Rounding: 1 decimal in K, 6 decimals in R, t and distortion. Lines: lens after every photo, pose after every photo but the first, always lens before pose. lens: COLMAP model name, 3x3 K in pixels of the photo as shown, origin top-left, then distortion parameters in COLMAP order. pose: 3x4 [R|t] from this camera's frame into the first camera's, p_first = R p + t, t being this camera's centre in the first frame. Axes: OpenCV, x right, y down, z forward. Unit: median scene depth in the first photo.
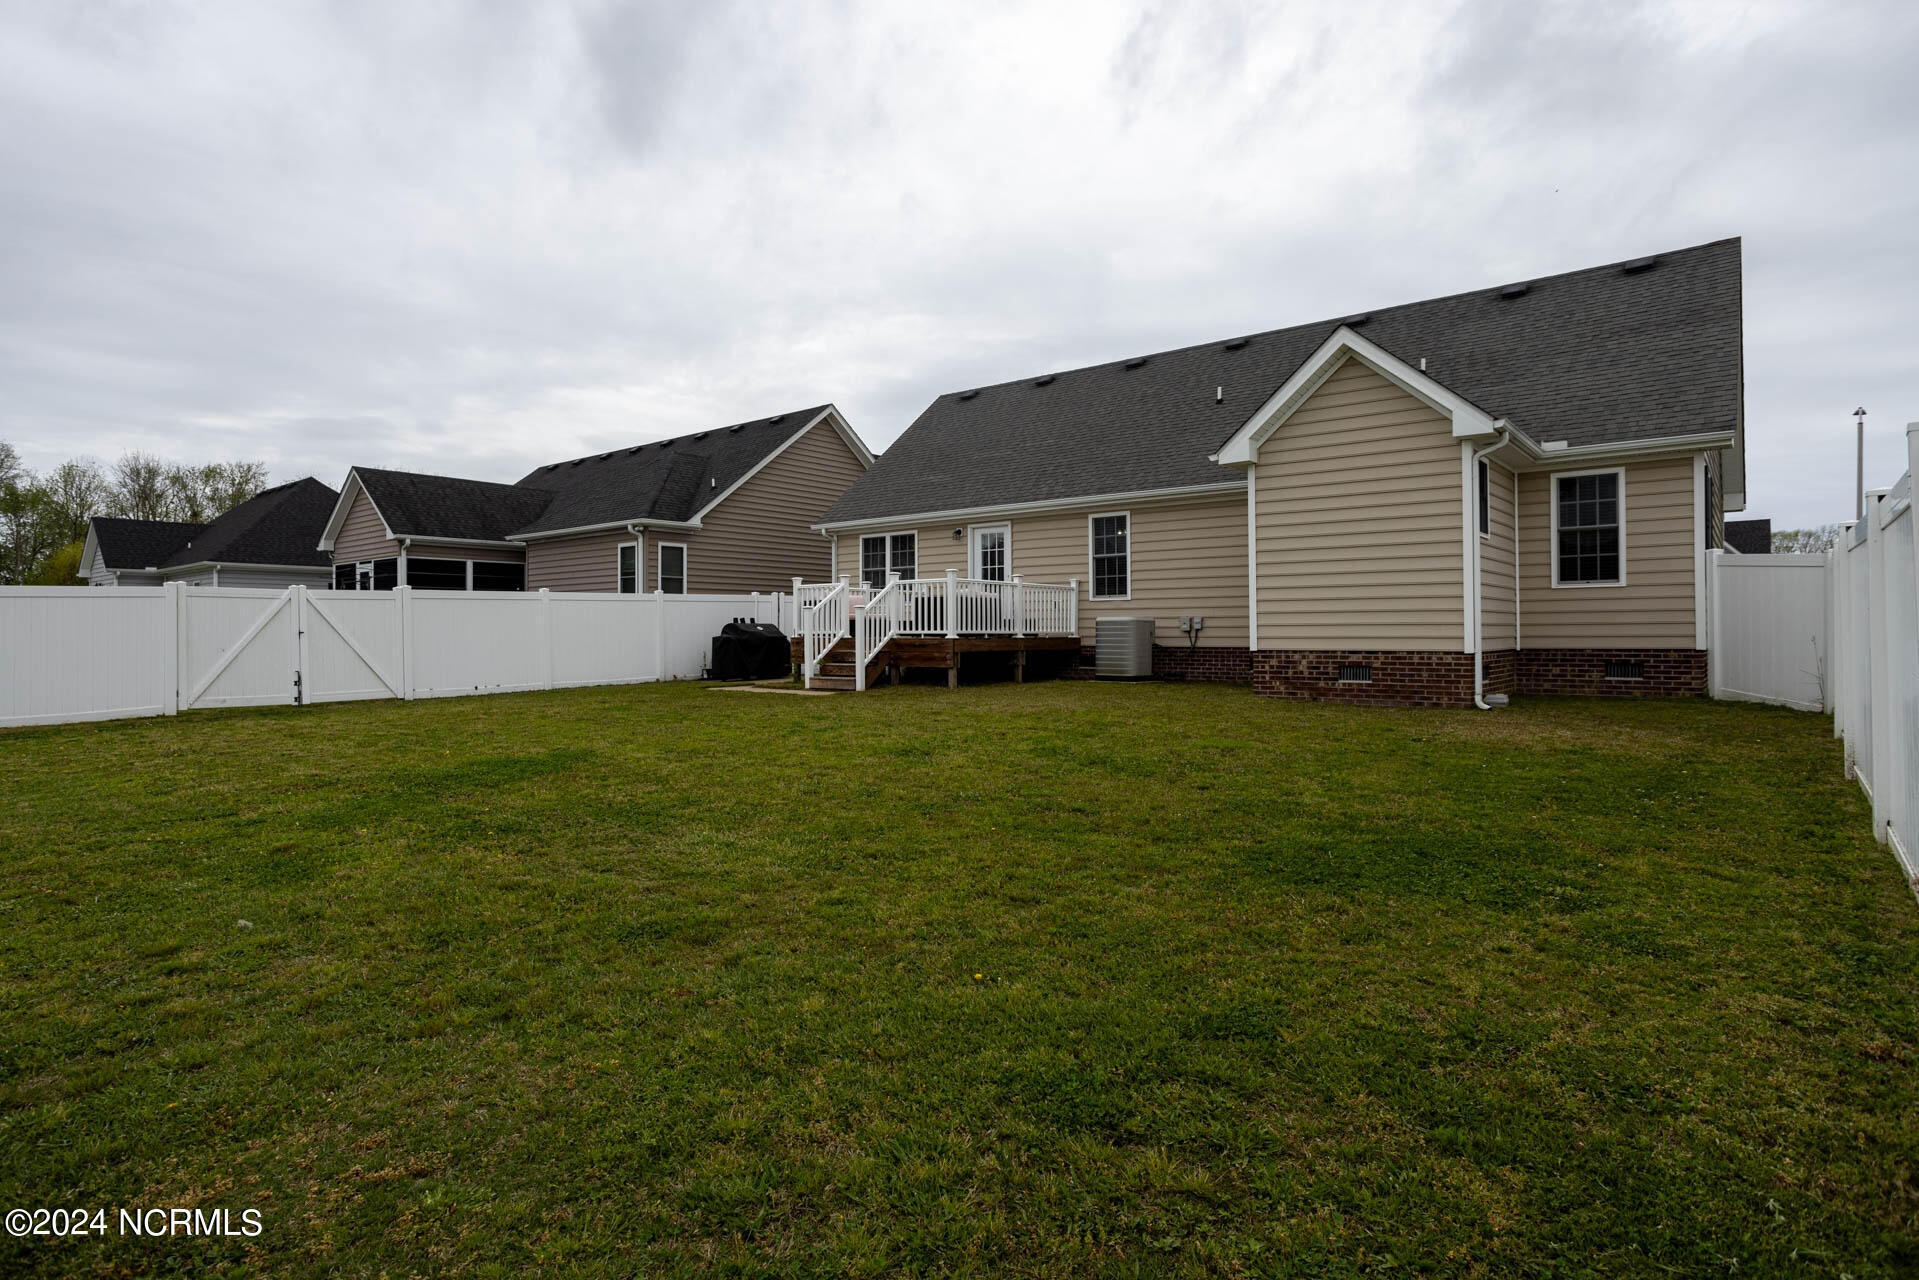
lens RADIAL K [[1030.0, 0, 953.9], [0, 1030.0, 628.2], [0, 0, 1]] dist [0.004243, 0.000257]
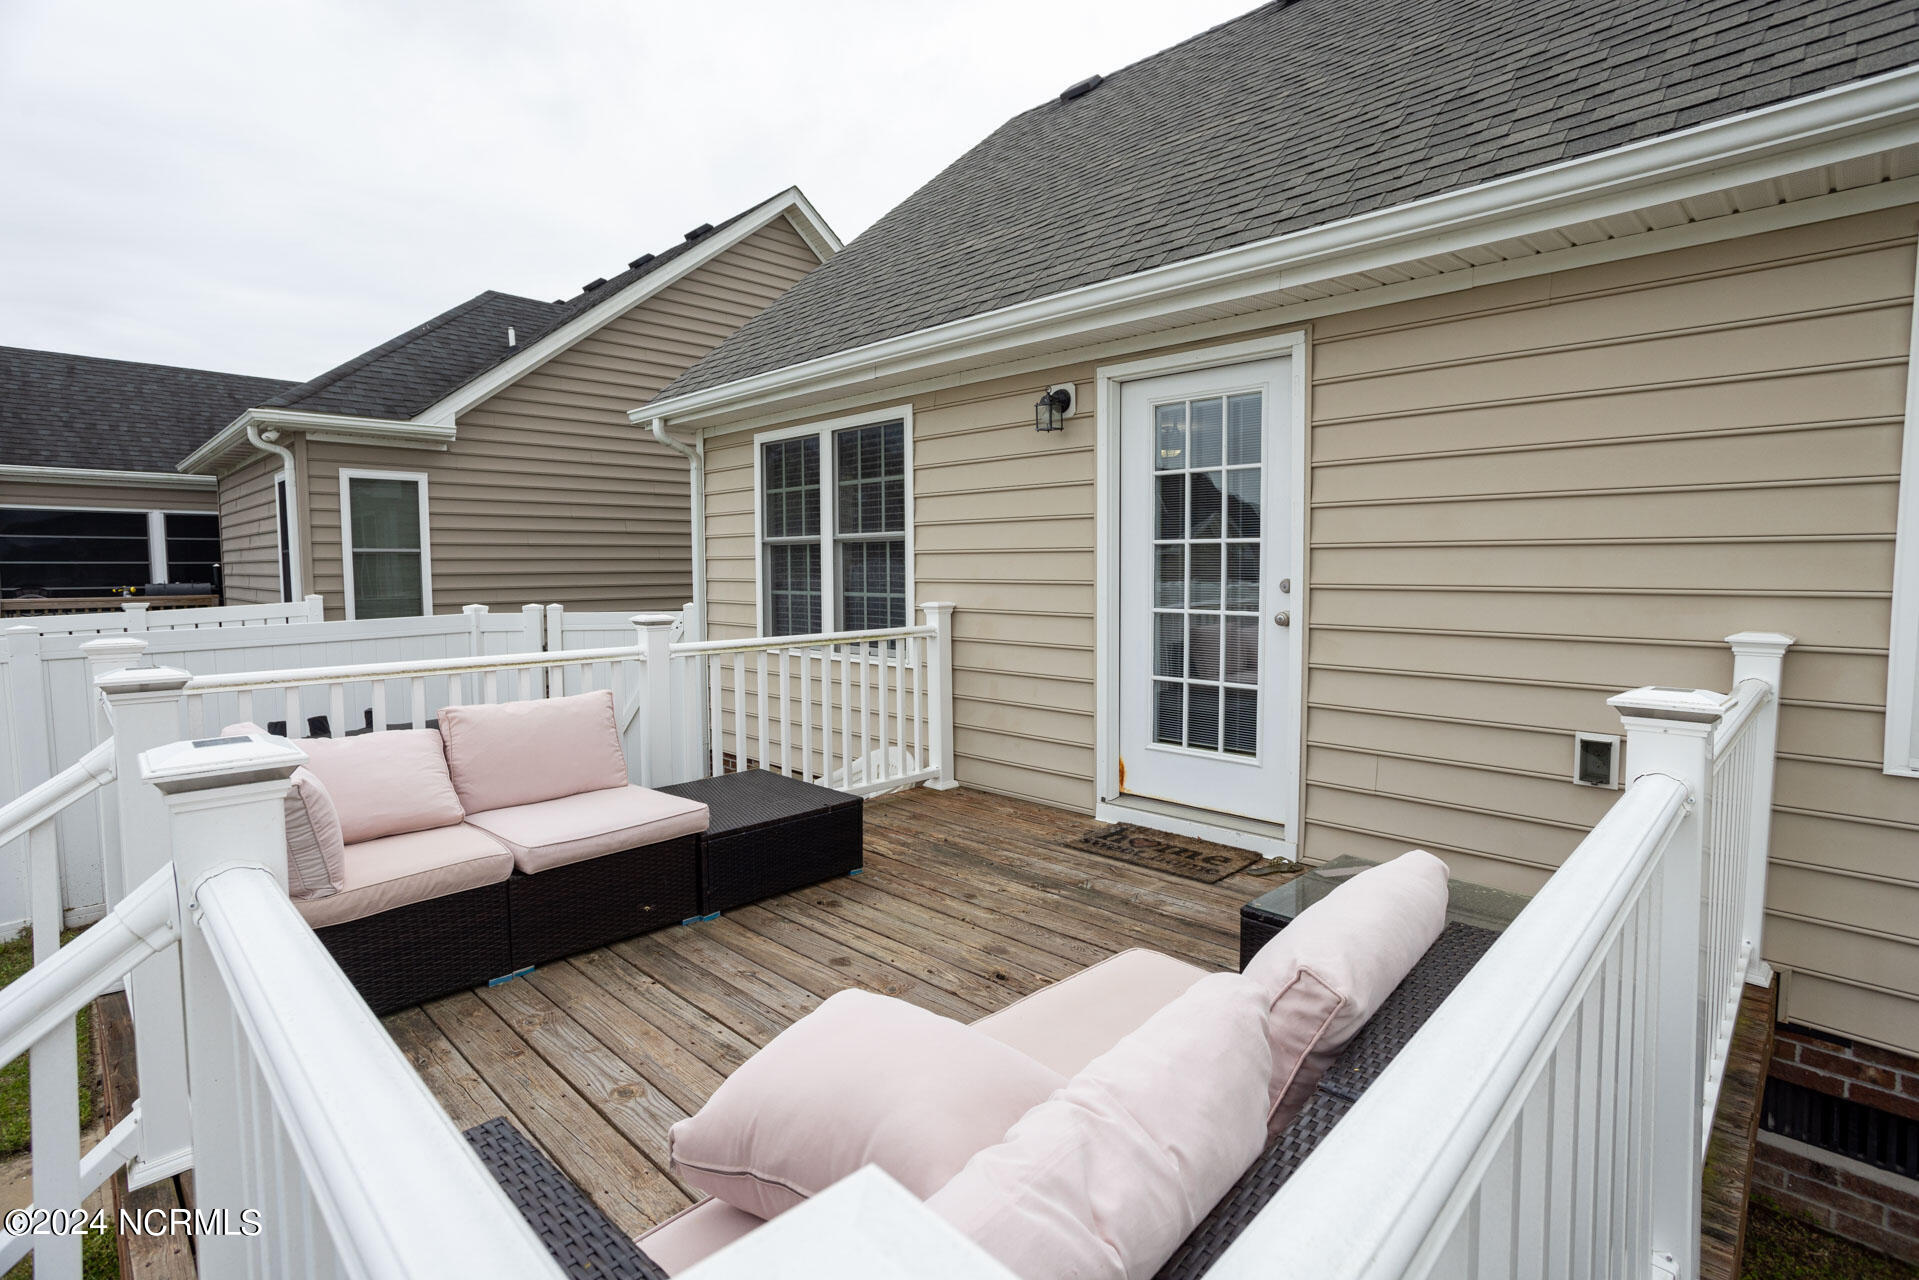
lens RADIAL K [[891.0, 0, 967.4], [0, 891.0, 634.5], [0, 0, 1]] dist [-0.001353, -0.000498]
pose [[0.996343, 0.007383, -0.085125, 0.000989], [-0.000551, 0.996794, 0.080004, -0.053874], [0.085443, -0.079665, 0.993153, 0.780250]]
